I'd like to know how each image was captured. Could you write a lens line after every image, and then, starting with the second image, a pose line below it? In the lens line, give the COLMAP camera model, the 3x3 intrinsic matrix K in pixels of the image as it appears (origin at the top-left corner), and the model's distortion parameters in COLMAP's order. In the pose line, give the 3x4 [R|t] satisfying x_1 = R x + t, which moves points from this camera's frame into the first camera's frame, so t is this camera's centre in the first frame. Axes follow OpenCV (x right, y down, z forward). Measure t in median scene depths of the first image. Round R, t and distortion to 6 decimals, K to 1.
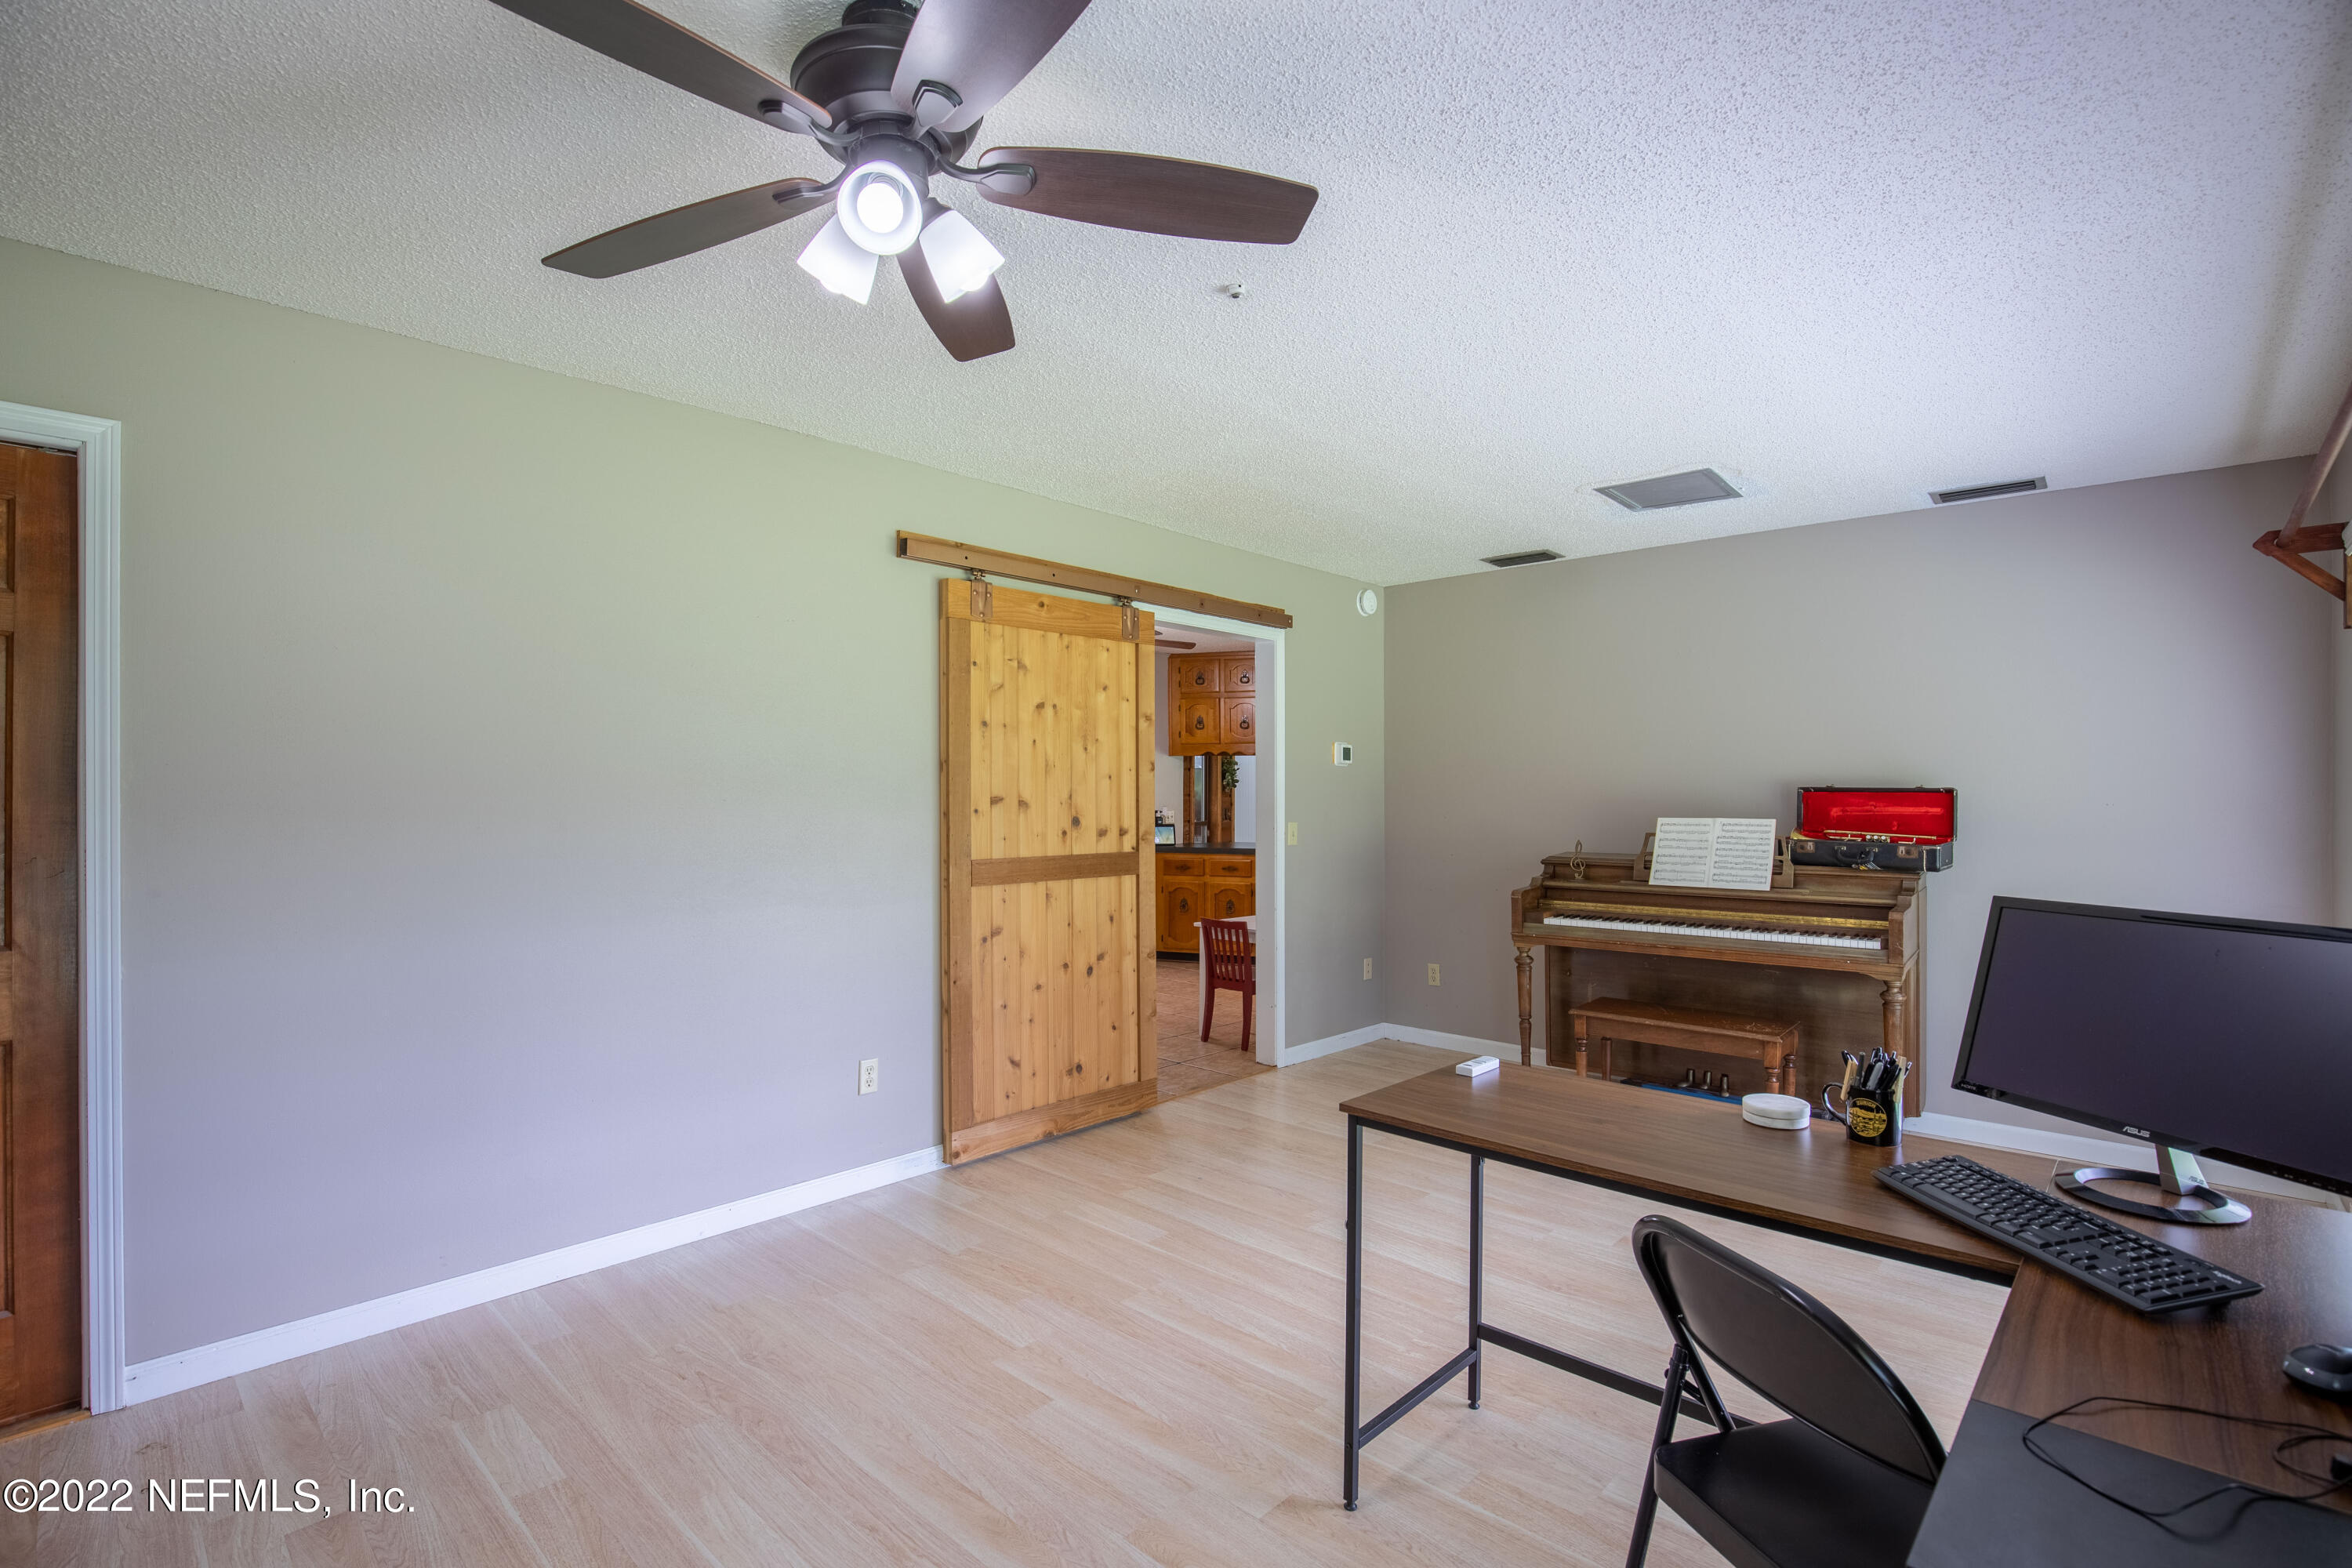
lens RADIAL K [[1080.4, 0, 1181.3], [0, 1080.4, 788.2], [0, 0, 1]] dist [-0.033252, 0.004956]
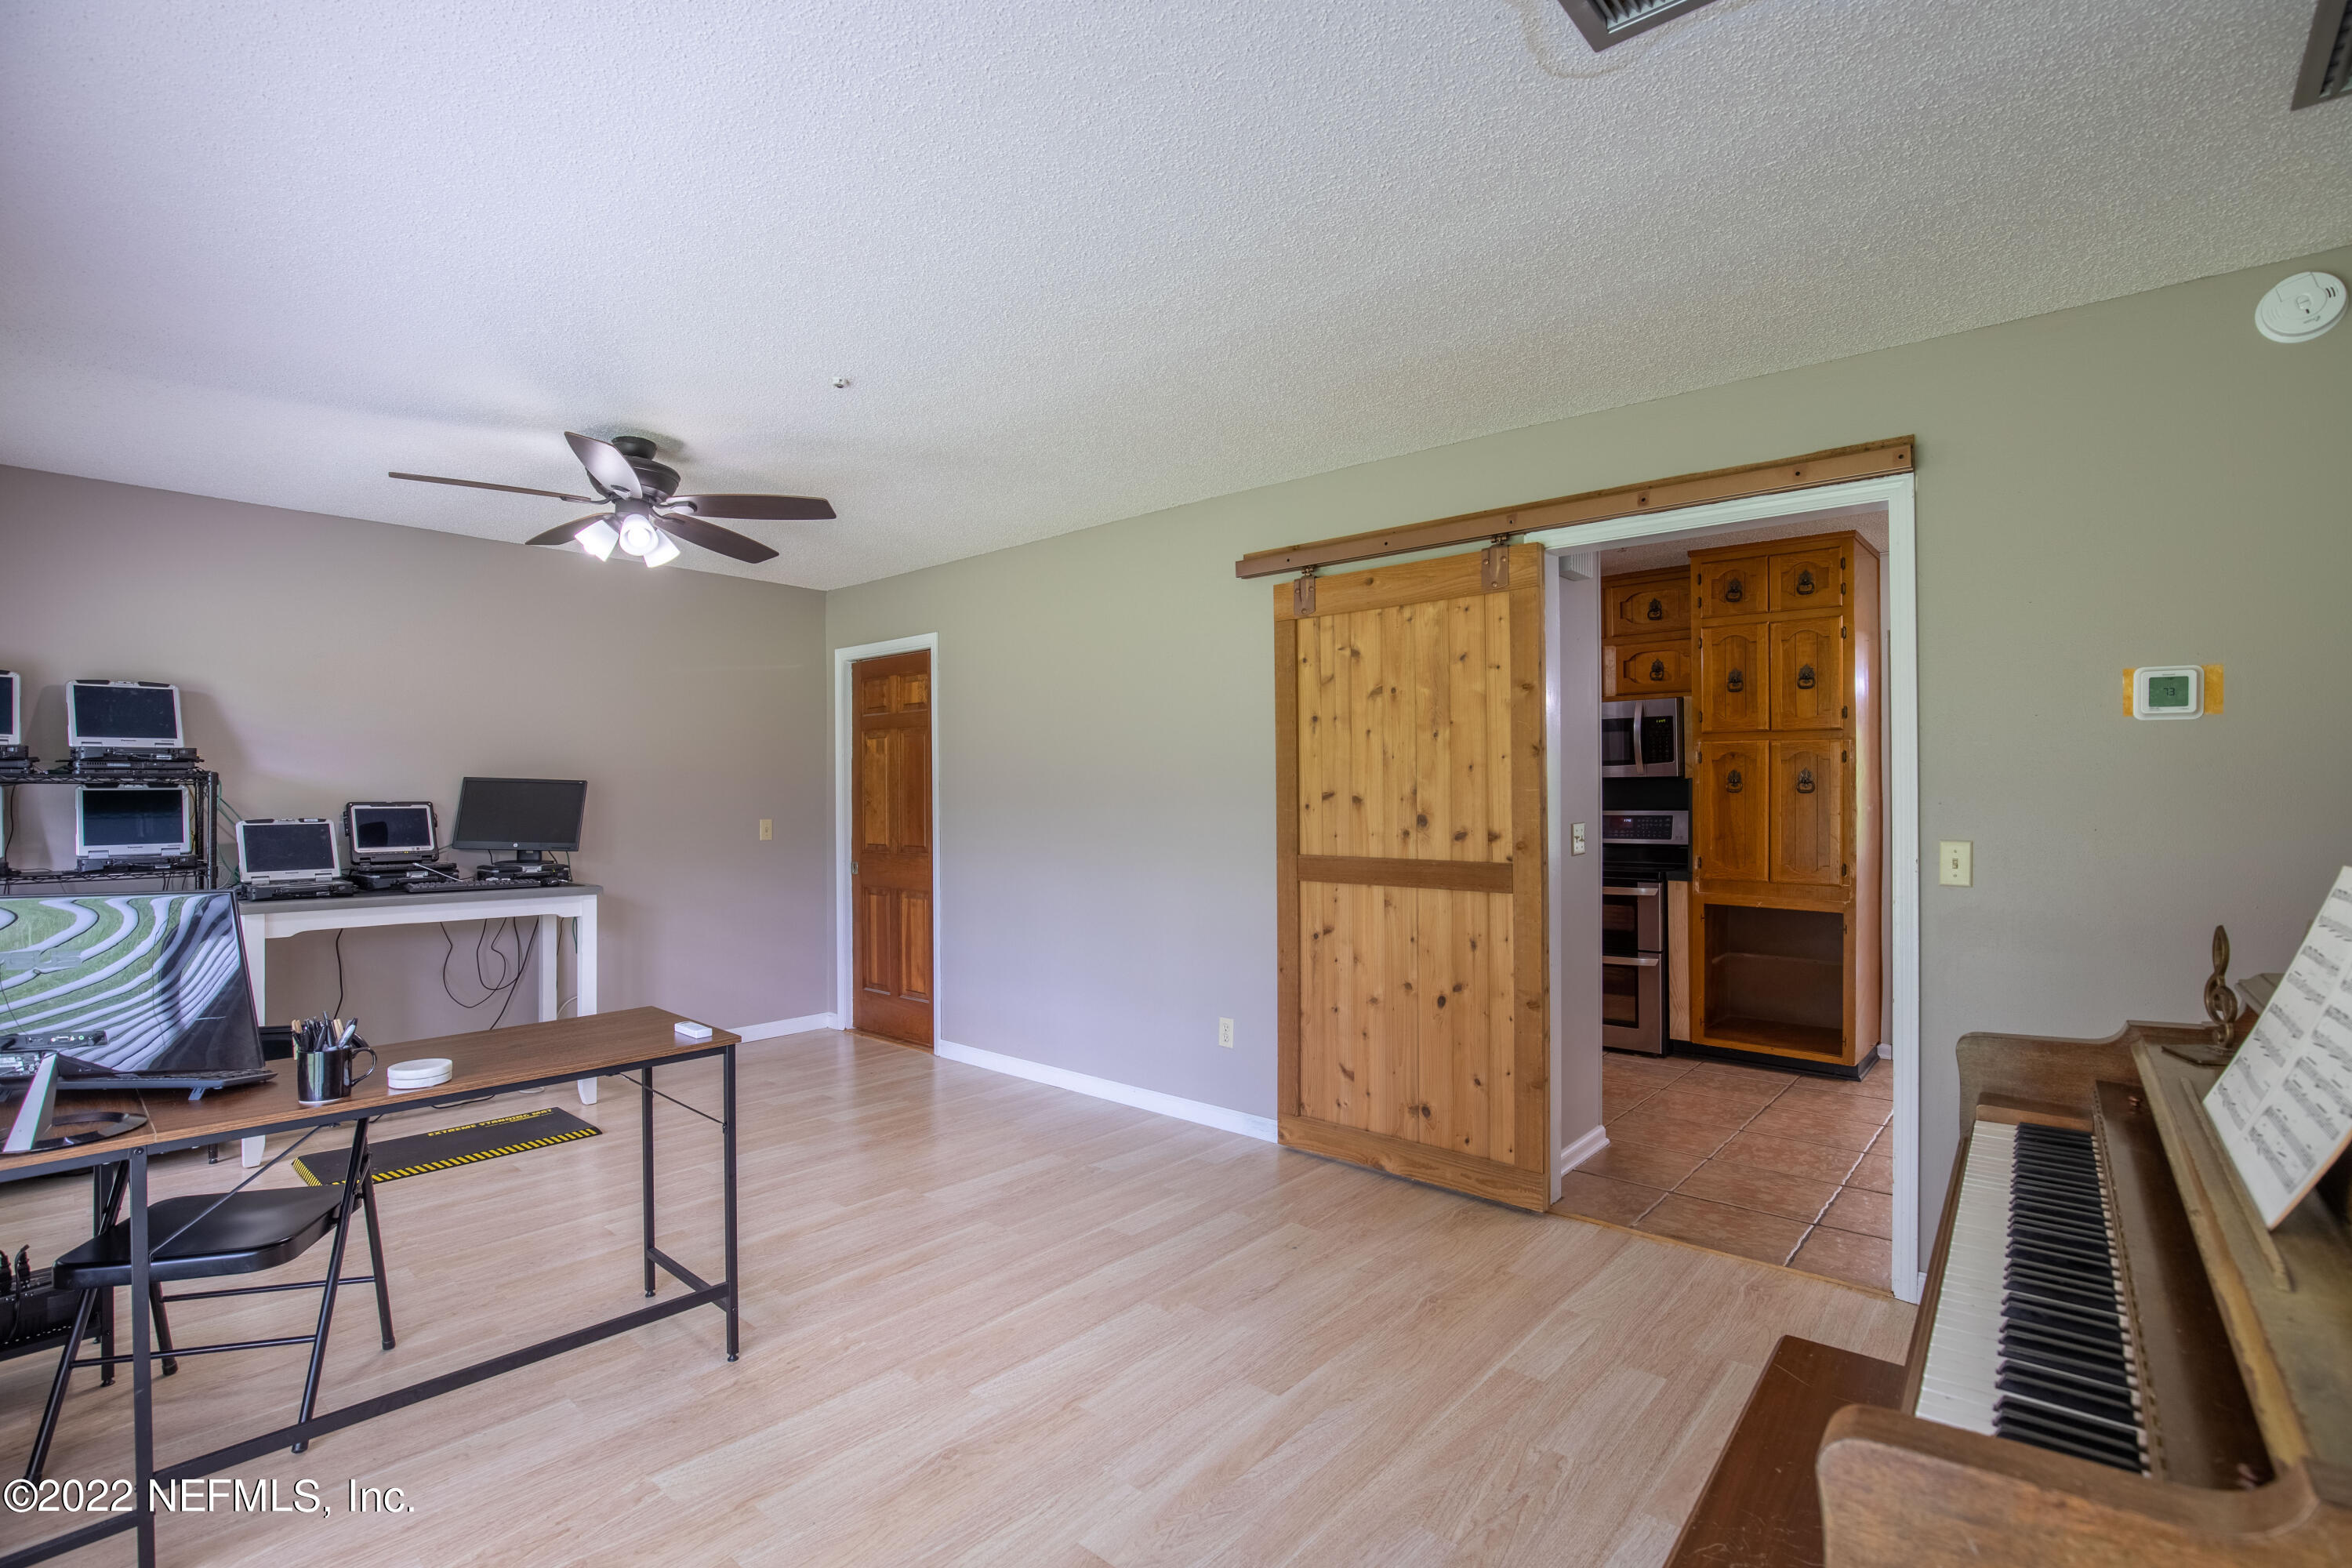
lens RADIAL K [[1080.4, 0, 1173.8], [0, 1080.4, 786.3], [0, 0, 1]] dist [-0.033252, 0.004956]
pose [[0.031143, -0.008008, -0.999483, 0.778720], [0.009363, 0.999926, -0.007720, 0.008464], [0.999471, -0.009118, 0.031216, 0.807277]]
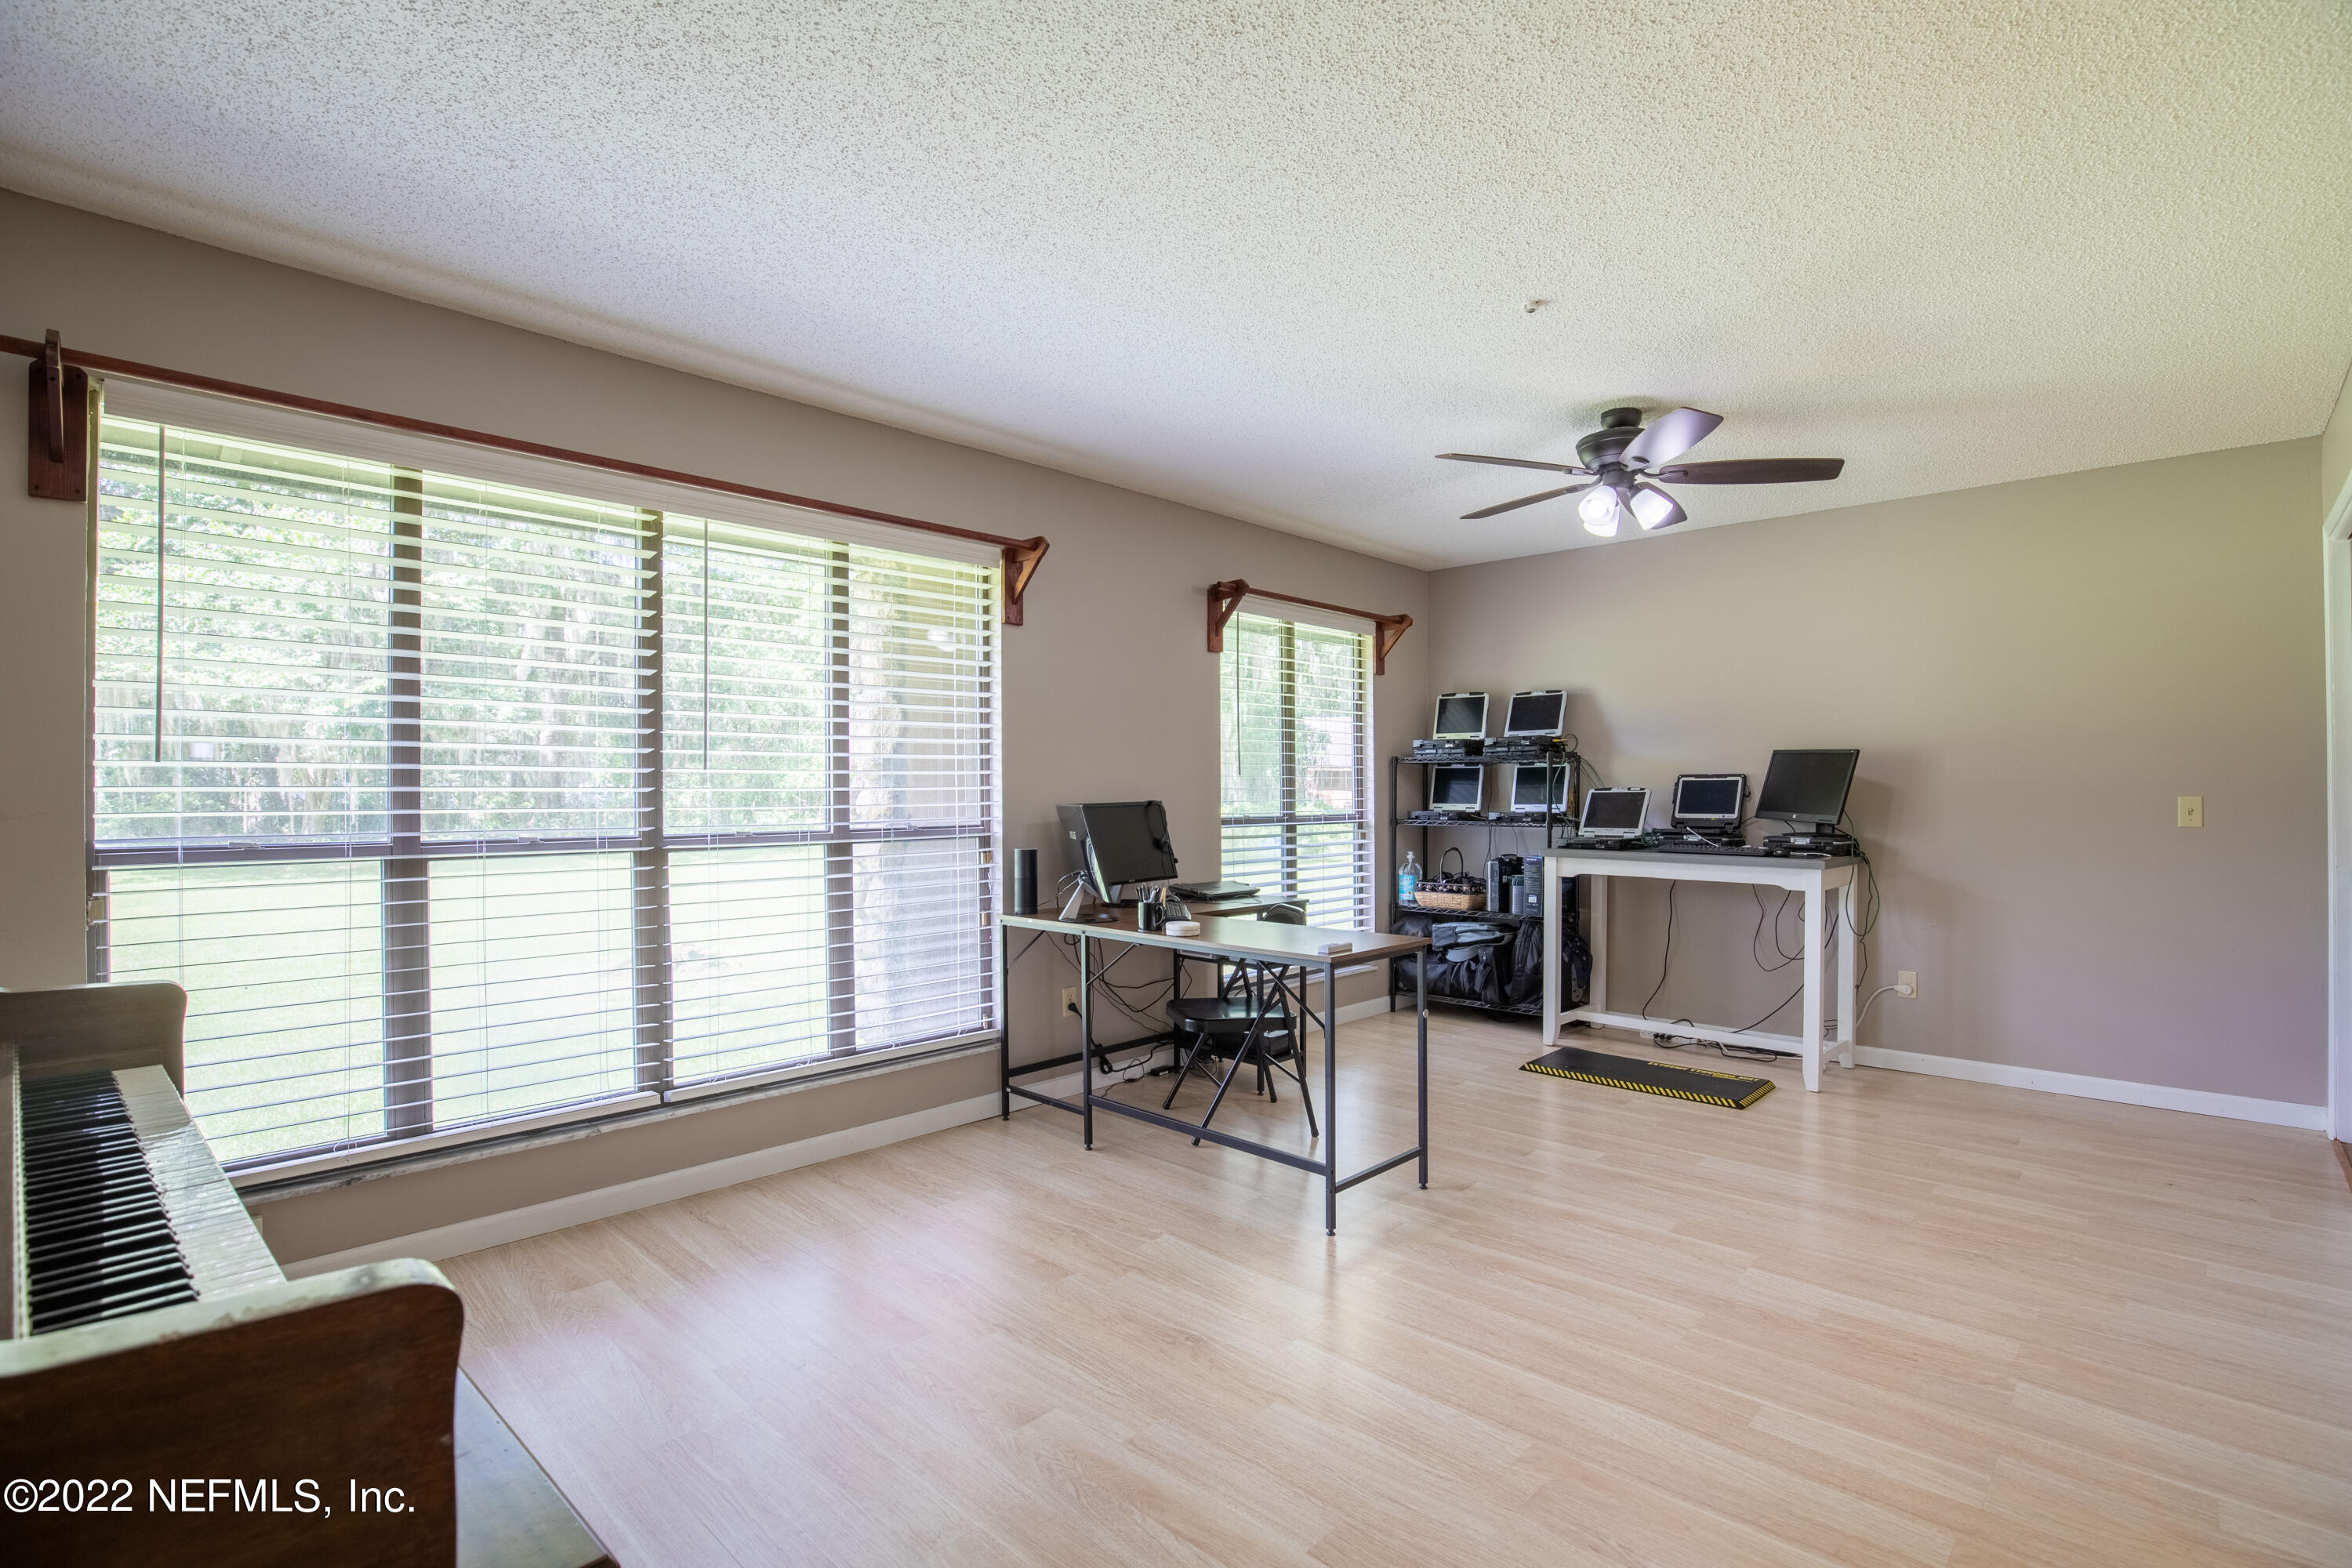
lens RADIAL K [[1080.4, 0, 1186.6], [0, 1080.4, 791.3], [0, 0, 1]] dist [-0.033252, 0.004956]
pose [[-0.999961, 0.000048, 0.008816, 0.246791], [-0.000046, 0.999943, -0.010677, 0.042070], [-0.008816, -0.010677, -0.999904, 1.292155]]
